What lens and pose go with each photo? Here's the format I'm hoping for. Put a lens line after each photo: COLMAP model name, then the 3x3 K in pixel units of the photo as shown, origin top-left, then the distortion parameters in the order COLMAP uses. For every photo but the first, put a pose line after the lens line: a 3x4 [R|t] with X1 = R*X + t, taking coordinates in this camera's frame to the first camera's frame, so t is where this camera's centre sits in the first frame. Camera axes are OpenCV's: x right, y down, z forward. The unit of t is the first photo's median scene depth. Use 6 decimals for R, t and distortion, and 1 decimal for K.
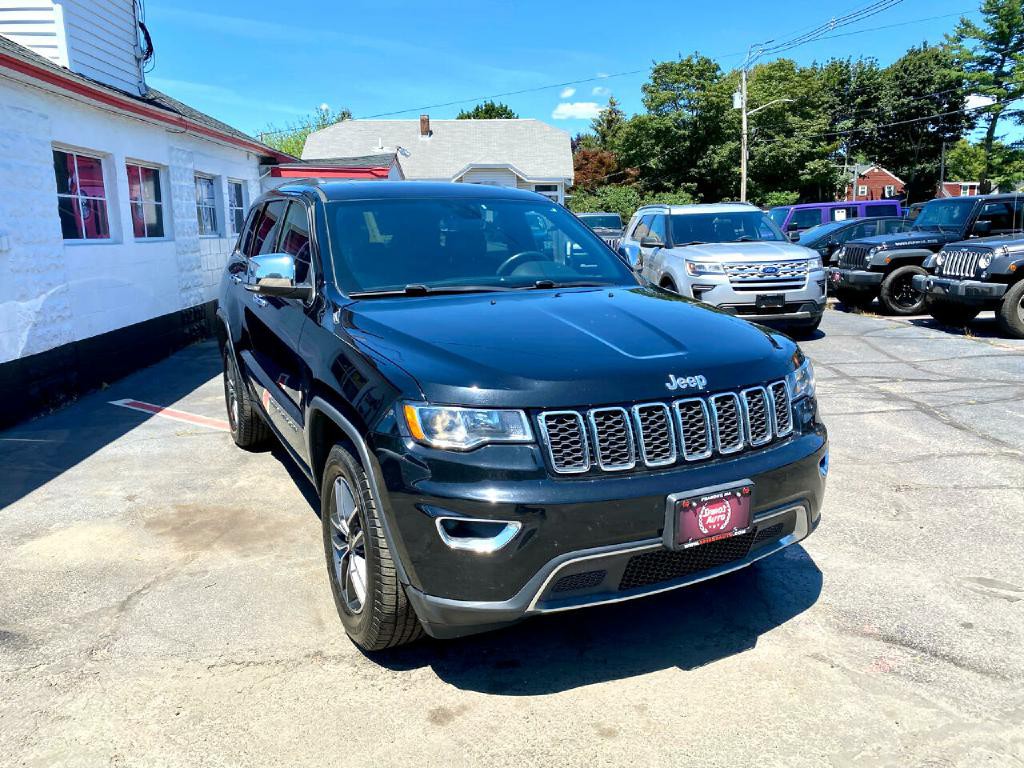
lens RADIAL K [[774.5, 0, 514.2], [0, 774.5, 381.1], [0, 0, 1]] dist [0.026277, -0.028321]
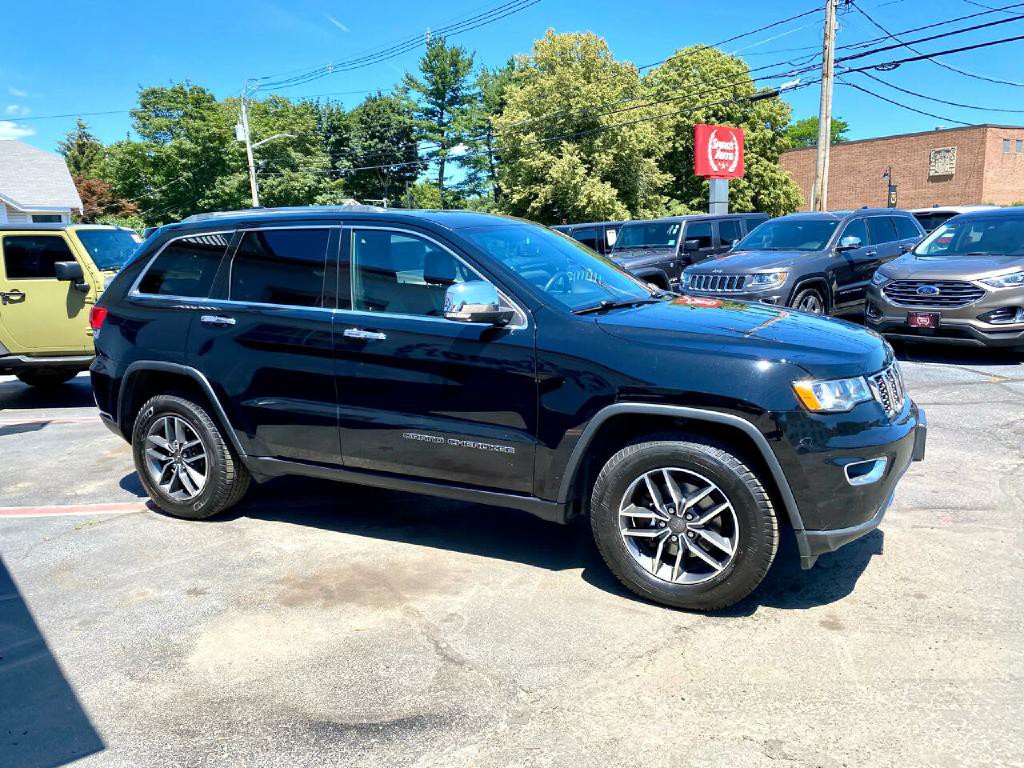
lens RADIAL K [[774.5, 0, 498.3], [0, 774.5, 398.3], [0, 0, 1]] dist [0.026277, -0.028321]
pose [[0.809166, -0.132855, 0.572363, -0.325076], [0.143417, 0.989297, 0.026880, -0.013225], [-0.569809, 0.060336, 0.819559, 0.065402]]
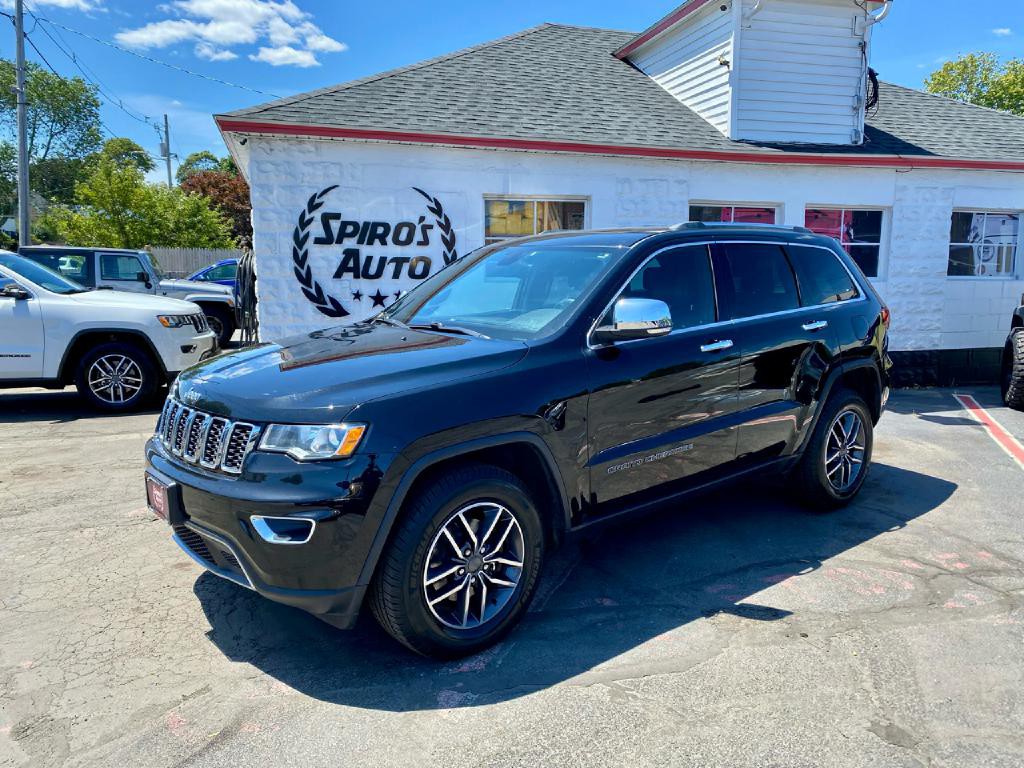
lens RADIAL K [[774.5, 0, 506.1], [0, 774.5, 382.2], [0, 0, 1]] dist [0.026277, -0.028321]
pose [[0.216800, 0.155376, -0.963772, 0.422728], [-0.196450, 0.974000, 0.112834, -0.072058], [0.956246, 0.164870, 0.241687, 0.318093]]
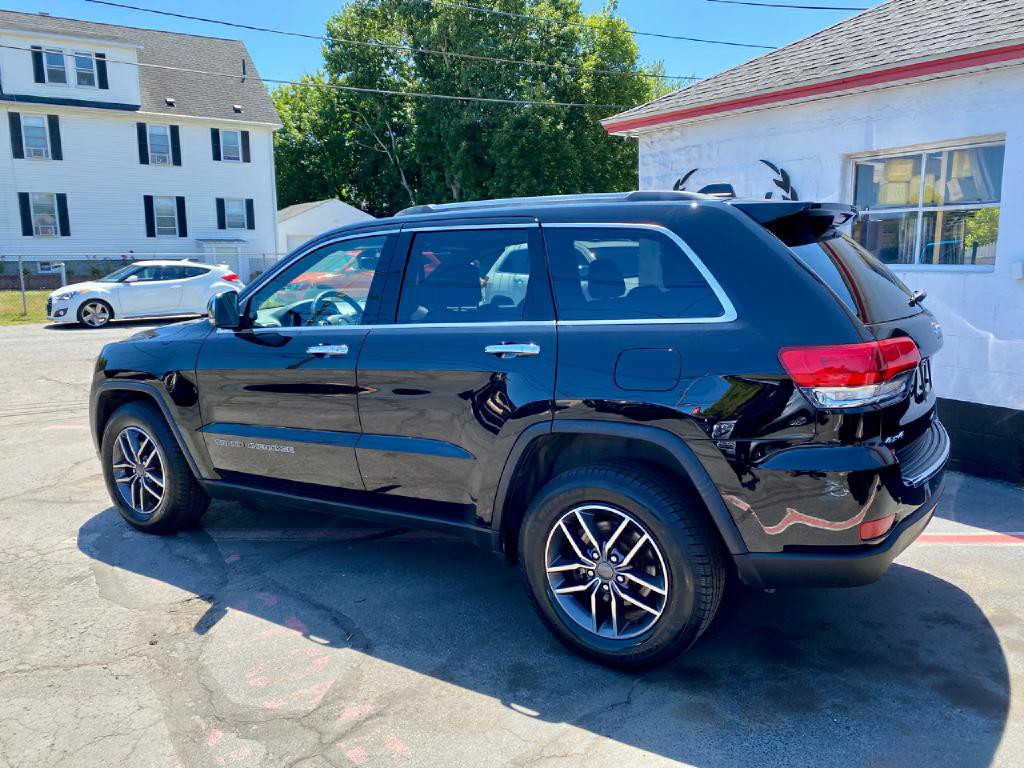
lens RADIAL K [[774.5, 0, 517.4], [0, 774.5, 389.1], [0, 0, 1]] dist [0.026277, -0.028321]
pose [[-0.862350, 0.110094, -0.494198, 0.142959], [-0.074982, 0.937541, 0.339698, -0.184601], [0.500730, 0.329994, -0.800233, 0.884578]]
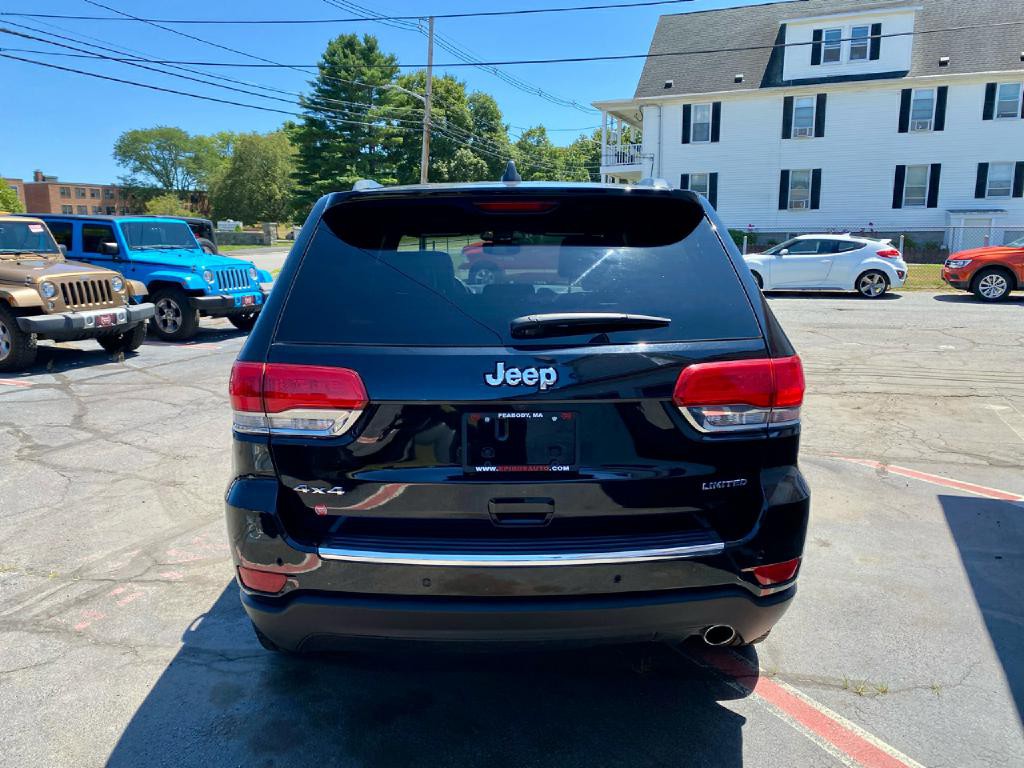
lens RADIAL K [[774.5, 0, 501.3], [0, 774.5, 400.6], [0, 0, 1]] dist [0.026277, -0.028321]
pose [[-0.897972, -0.074601, 0.433684, -0.259482], [0.103170, 0.922367, 0.372283, -0.184527], [-0.427789, 0.379043, -0.820563, 0.884966]]
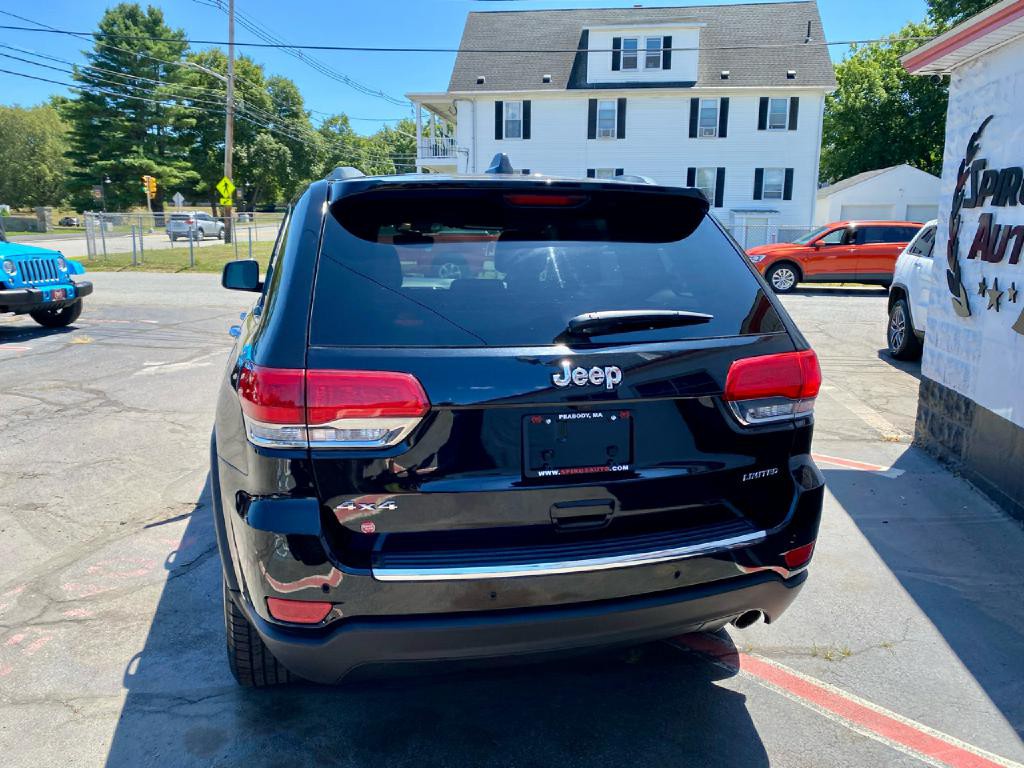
lens RADIAL K [[774.5, 0, 499.0], [0, 774.5, 395.3], [0, 0, 1]] dist [0.026277, -0.028321]
pose [[-0.977077, -0.043023, 0.208494, -0.191864], [0.043479, 0.918395, 0.393269, -0.188688], [-0.208399, 0.393319, -0.895472, 0.898011]]
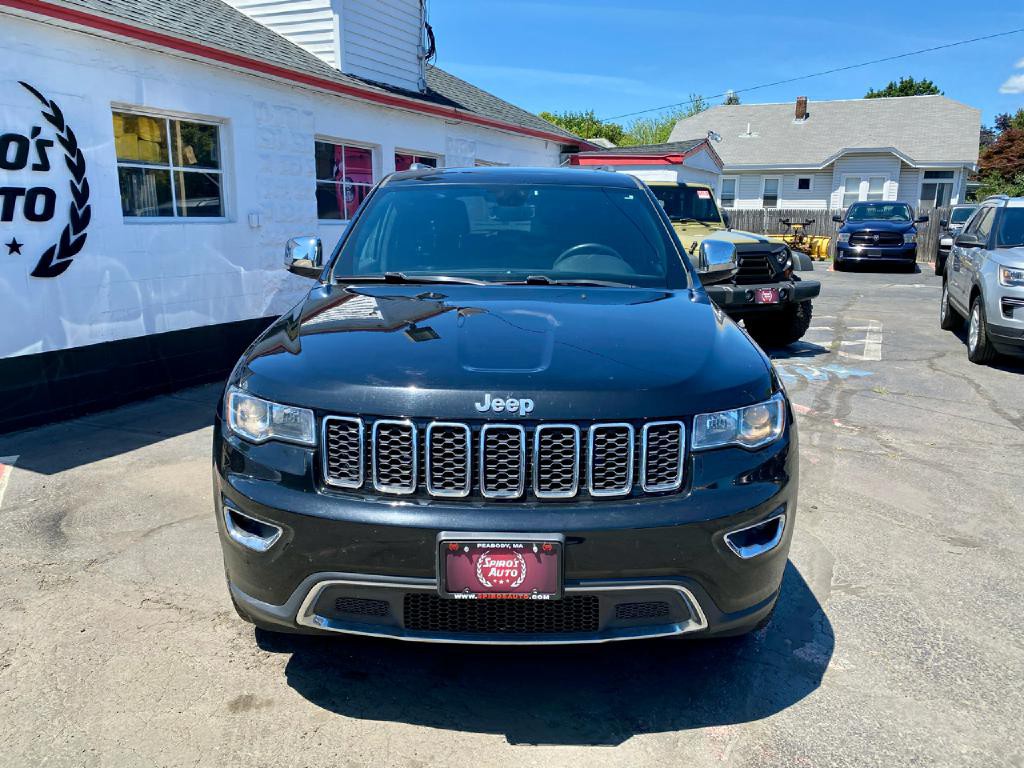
lens RADIAL K [[774.5, 0, 507.8], [0, 774.5, 381.8], [0, 0, 1]] dist [0.026277, -0.028321]
pose [[0.883040, 0.120614, -0.453533, 0.162632], [-0.113639, 0.992603, 0.042719, -0.016042], [0.455330, 0.013816, 0.890215, 0.069907]]
